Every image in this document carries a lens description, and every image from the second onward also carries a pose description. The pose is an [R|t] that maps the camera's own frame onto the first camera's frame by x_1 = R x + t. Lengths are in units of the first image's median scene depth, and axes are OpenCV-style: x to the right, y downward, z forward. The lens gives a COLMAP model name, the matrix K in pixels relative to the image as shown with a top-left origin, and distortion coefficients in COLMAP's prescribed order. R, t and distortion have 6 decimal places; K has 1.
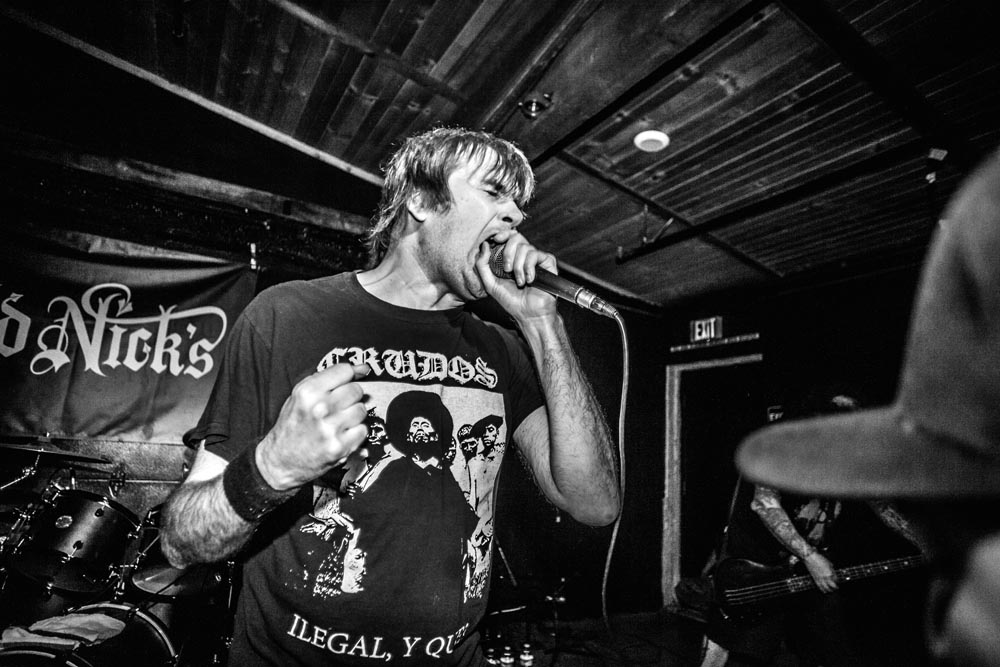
lens RADIAL K [[575.7, 0, 495.2], [0, 575.7, 334.6], [0, 0, 1]] dist [-0.071516, 0.052497]
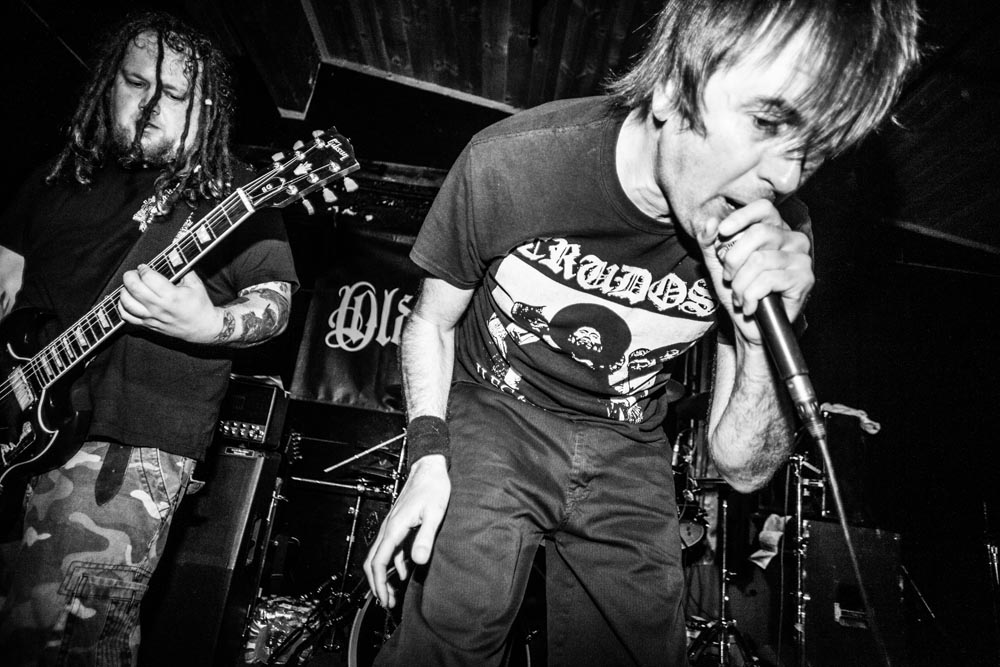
lens RADIAL K [[575.7, 0, 495.2], [0, 575.7, 334.6], [0, 0, 1]] dist [-0.071516, 0.052497]
pose [[0.877084, -0.068287, -0.475458, -0.122924], [0.017576, 0.993743, -0.110301, 0.142320], [0.480015, 0.088386, 0.872796, 0.041983]]
